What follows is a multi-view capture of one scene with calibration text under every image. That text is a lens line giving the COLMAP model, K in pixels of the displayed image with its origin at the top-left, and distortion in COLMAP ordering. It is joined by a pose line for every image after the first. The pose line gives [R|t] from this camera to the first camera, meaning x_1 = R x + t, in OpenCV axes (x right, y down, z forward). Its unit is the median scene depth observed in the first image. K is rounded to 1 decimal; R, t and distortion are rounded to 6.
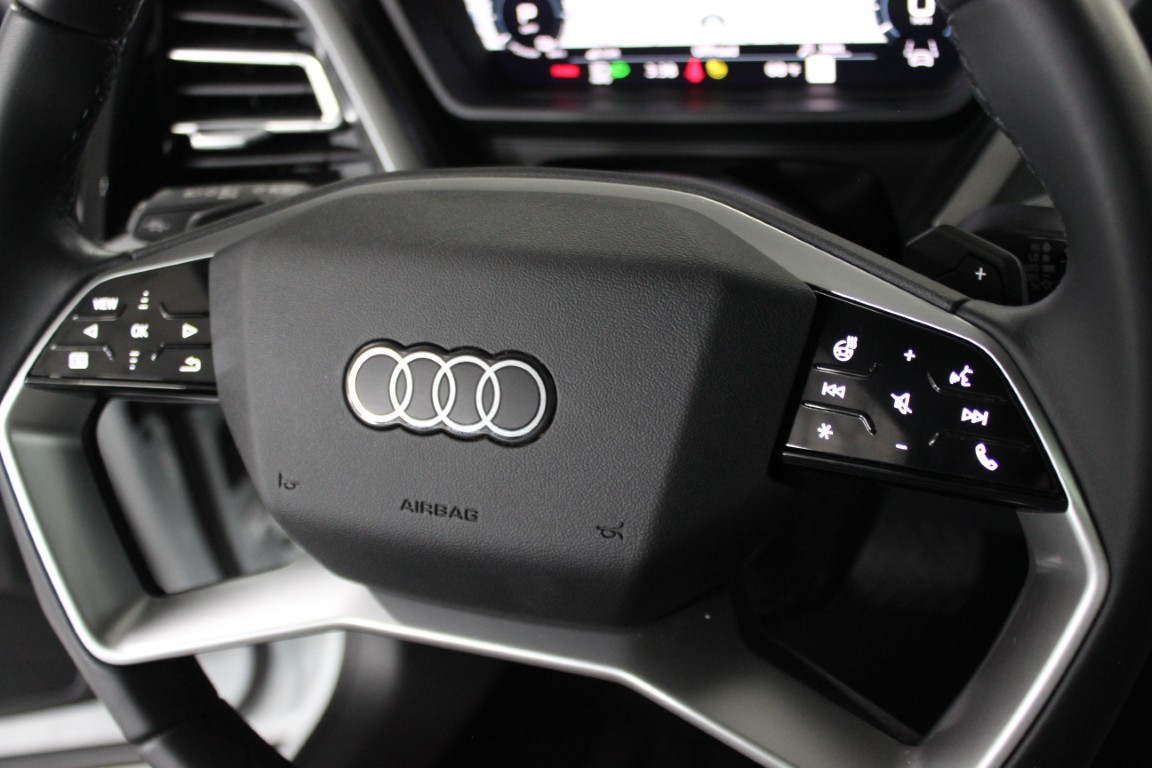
lens RADIAL K [[1239.0, 0, 576.0], [0, 1239.0, 384.0], [0, 0, 1]] dist [-0.098990, 0.040694]
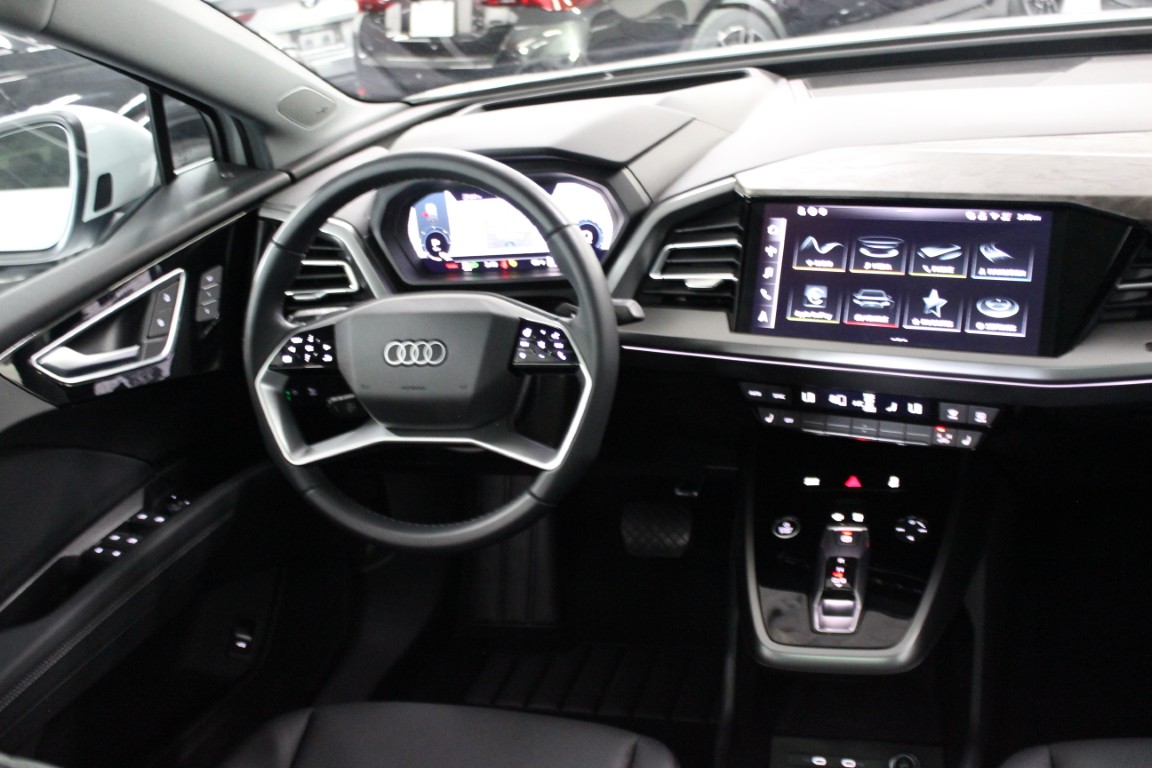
lens RADIAL K [[1239.0, 0, 576.0], [0, 1239.0, 384.0], [0, 0, 1]] dist [-0.098990, 0.040694]
pose [[0.996872, -0.026939, 0.074302, 0.068184], [0.039315, 0.984572, -0.170508, 0.581977], [-0.068562, 0.172896, 0.982551, -1.993777]]
